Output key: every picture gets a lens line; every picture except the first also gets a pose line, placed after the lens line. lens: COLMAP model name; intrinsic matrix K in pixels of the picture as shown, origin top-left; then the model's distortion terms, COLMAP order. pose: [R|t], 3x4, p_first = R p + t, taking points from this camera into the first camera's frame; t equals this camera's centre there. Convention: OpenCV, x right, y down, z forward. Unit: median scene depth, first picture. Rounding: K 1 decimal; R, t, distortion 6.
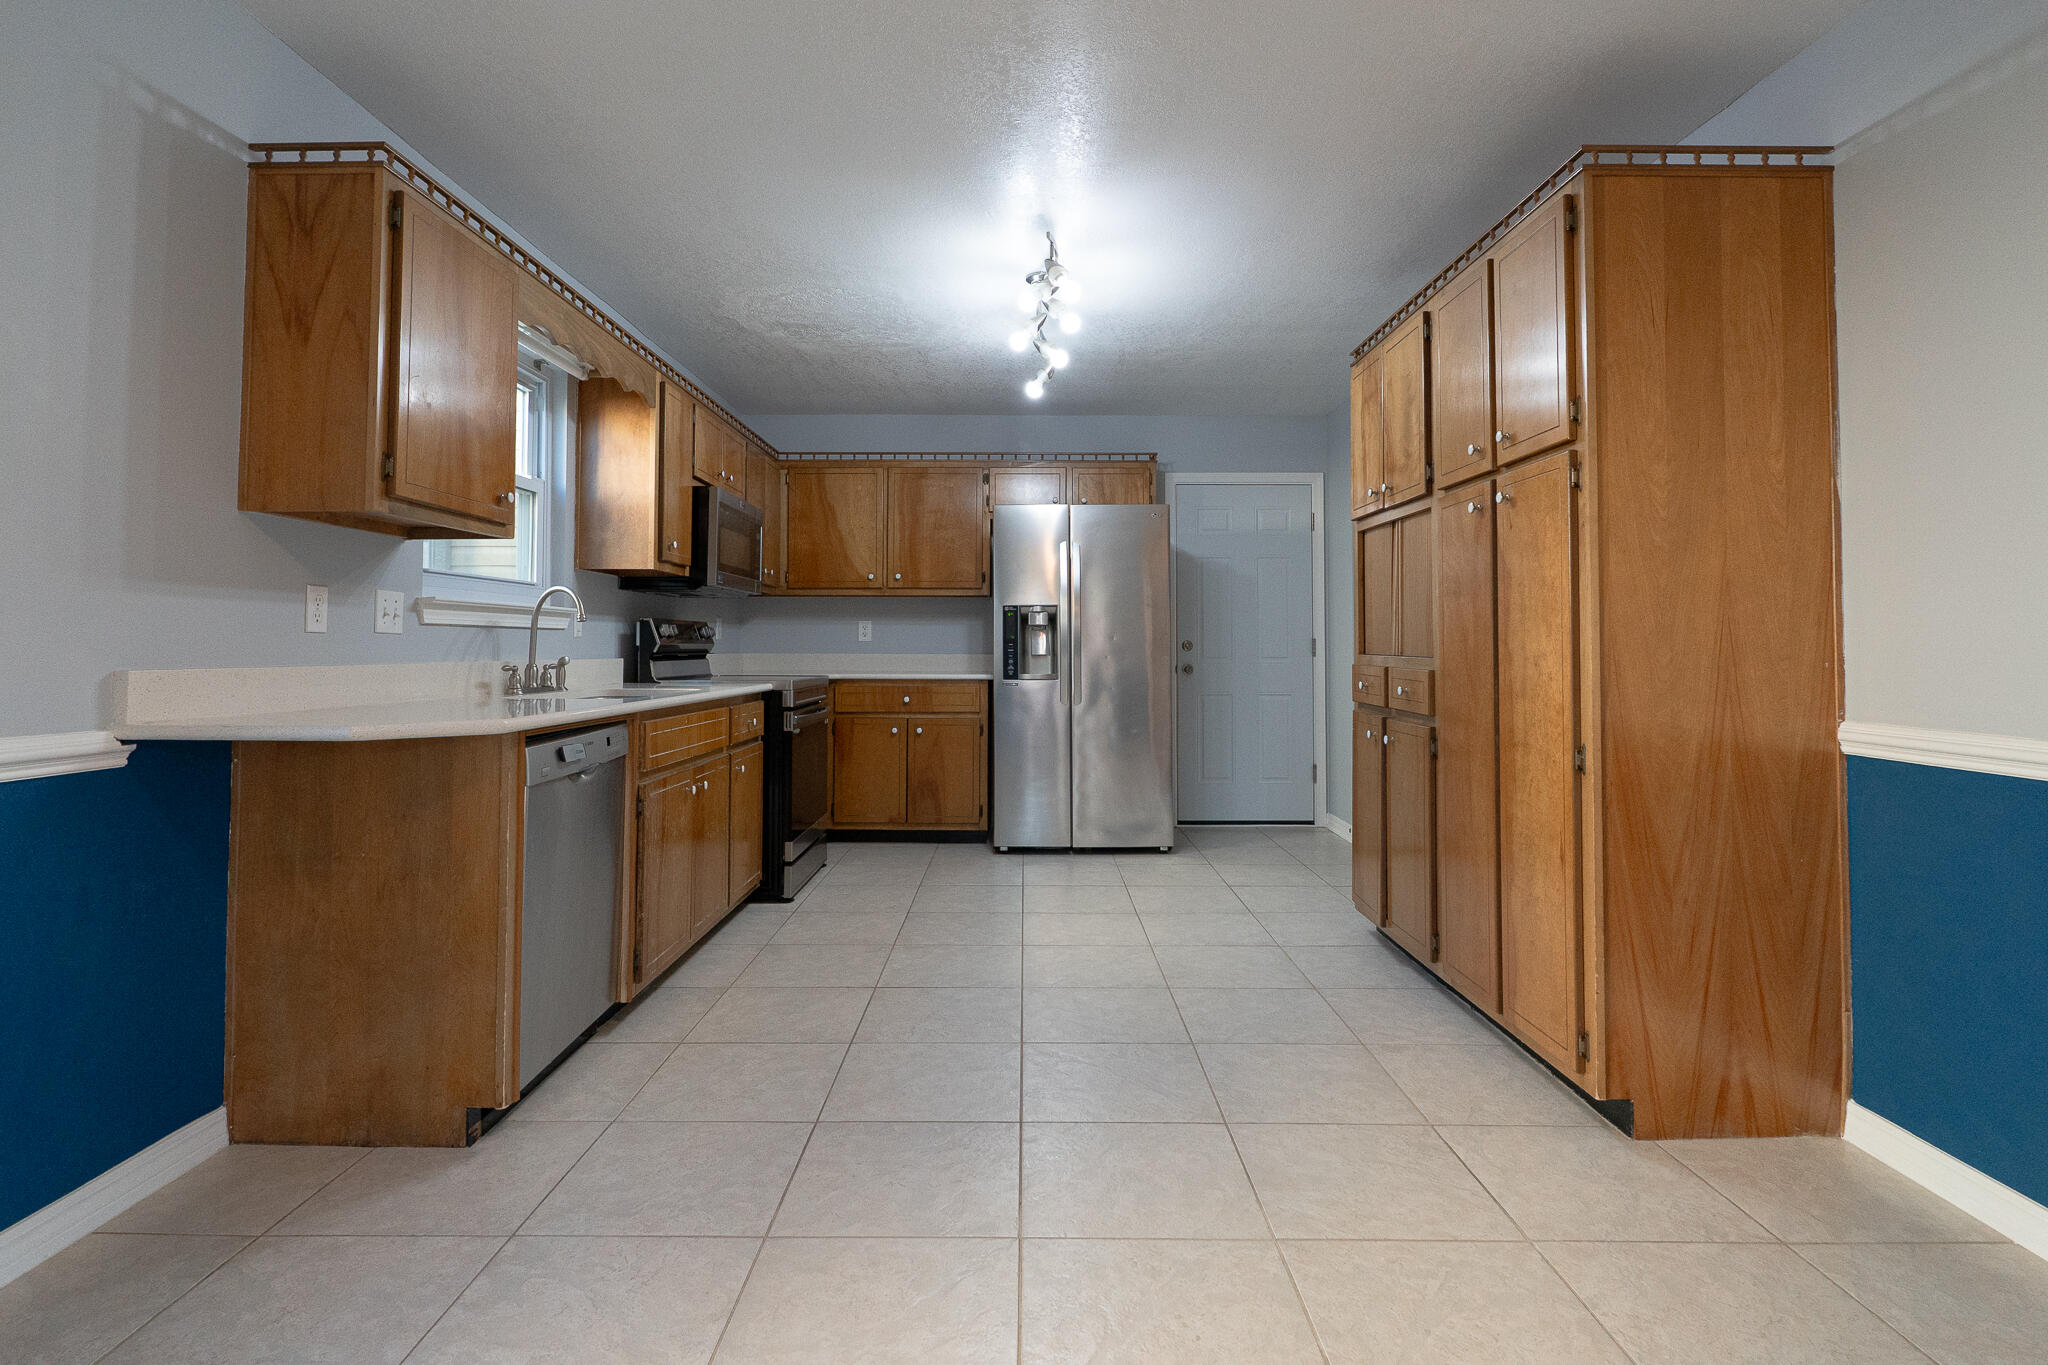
lens RADIAL K [[934.5, 0, 1020.0], [0, 934.5, 671.5], [0, 0, 1]] dist [-0.011410, 0.001173]
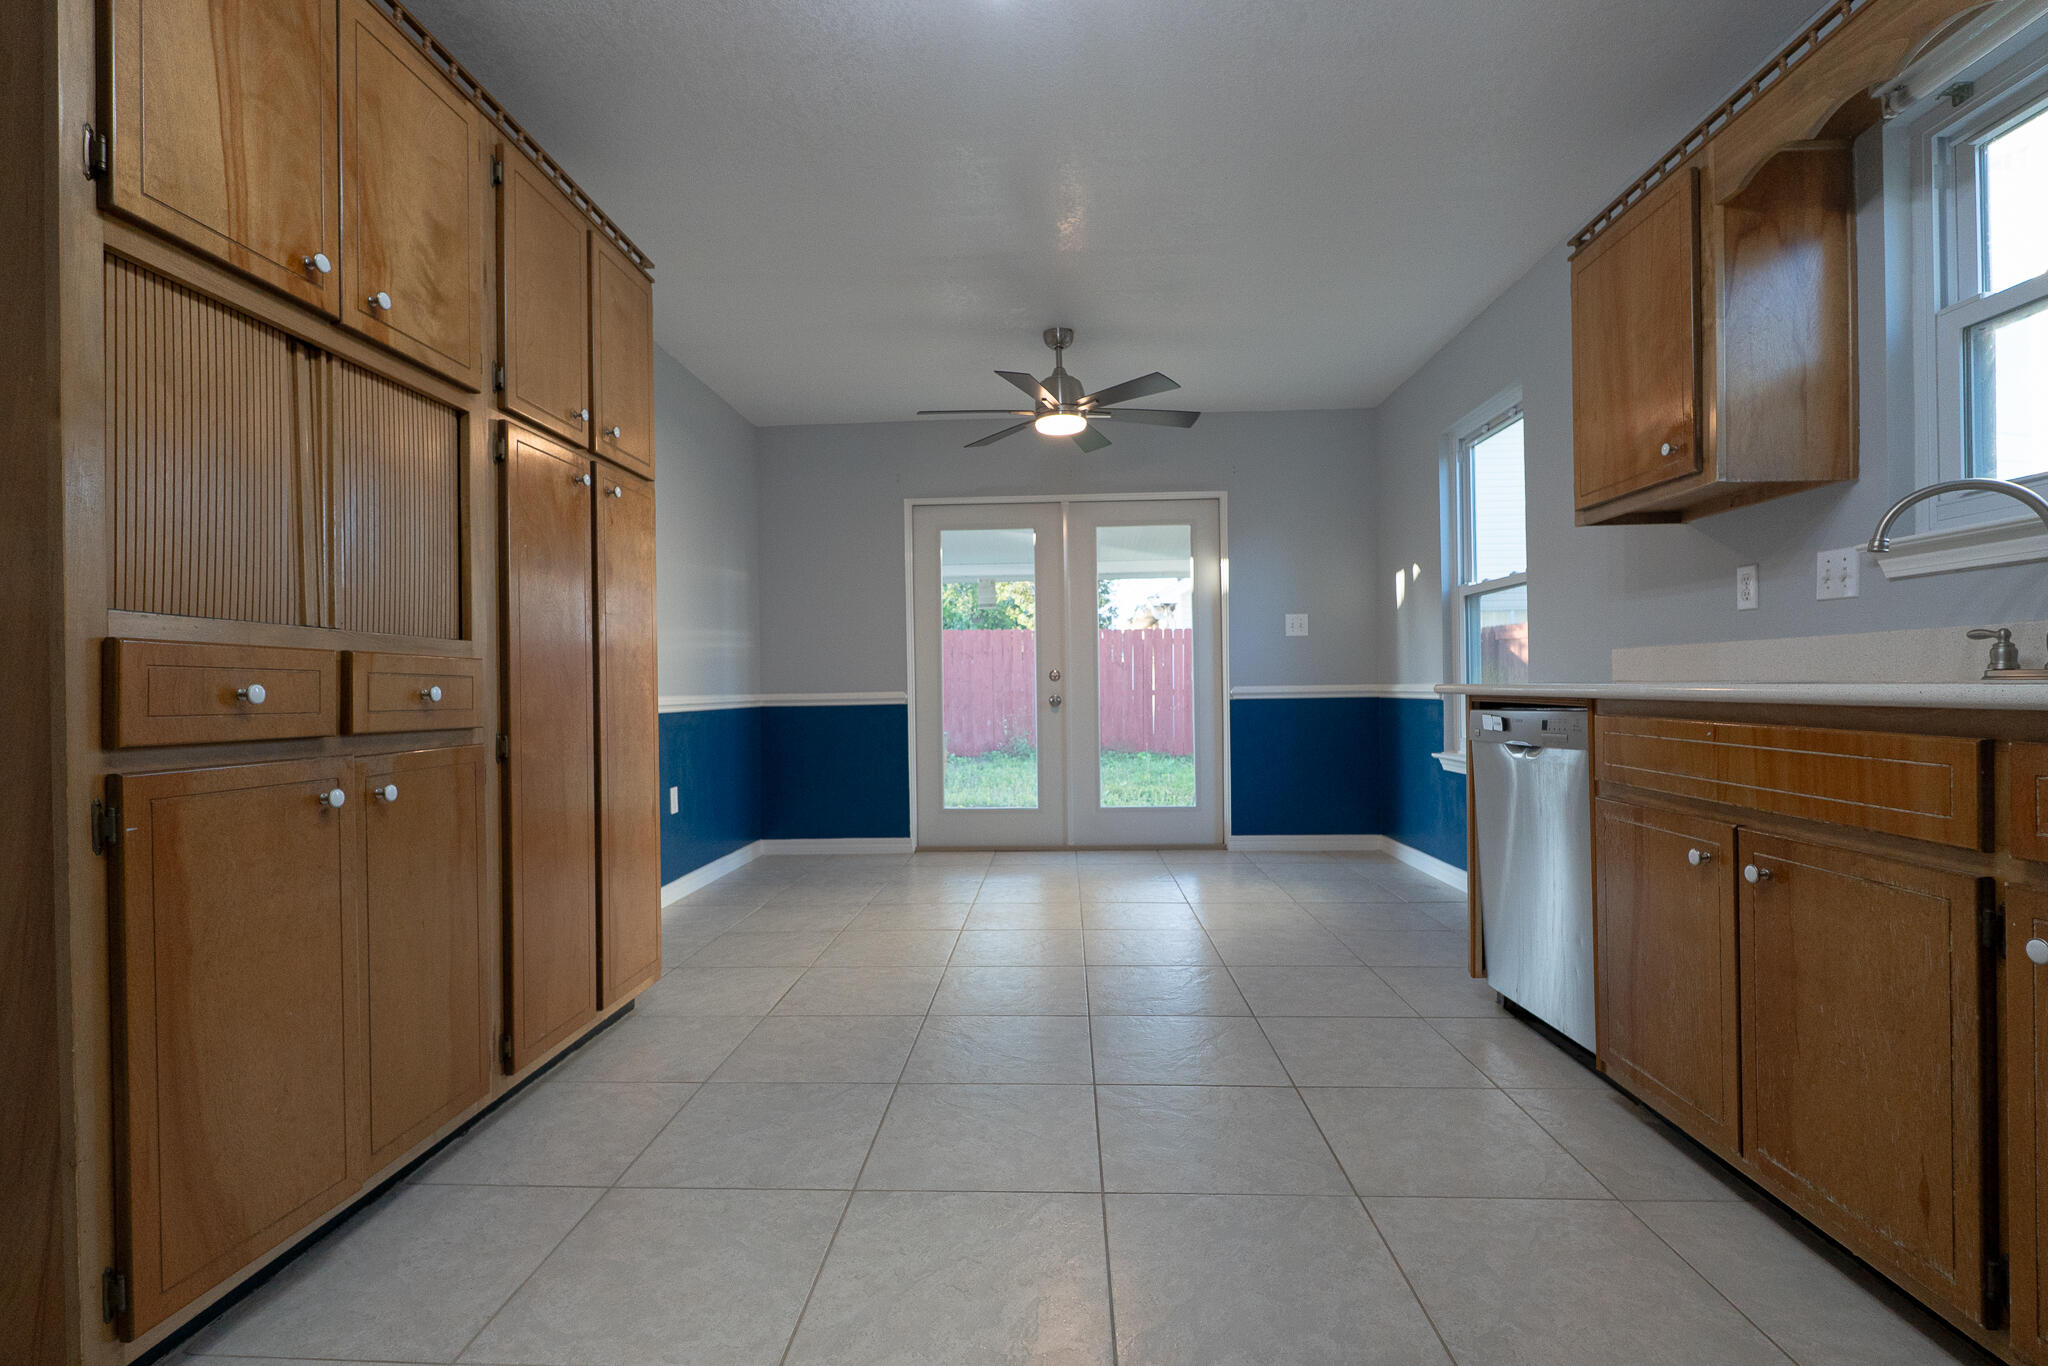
lens RADIAL K [[934.5, 0, 1030.6], [0, 934.5, 683.5], [0, 0, 1]] dist [-0.011410, 0.001173]
pose [[-0.999532, 0.011188, 0.028468, 0.032378], [0.011737, 0.999748, 0.019161, 0.011084], [-0.028246, 0.019487, -0.999411, 1.858466]]
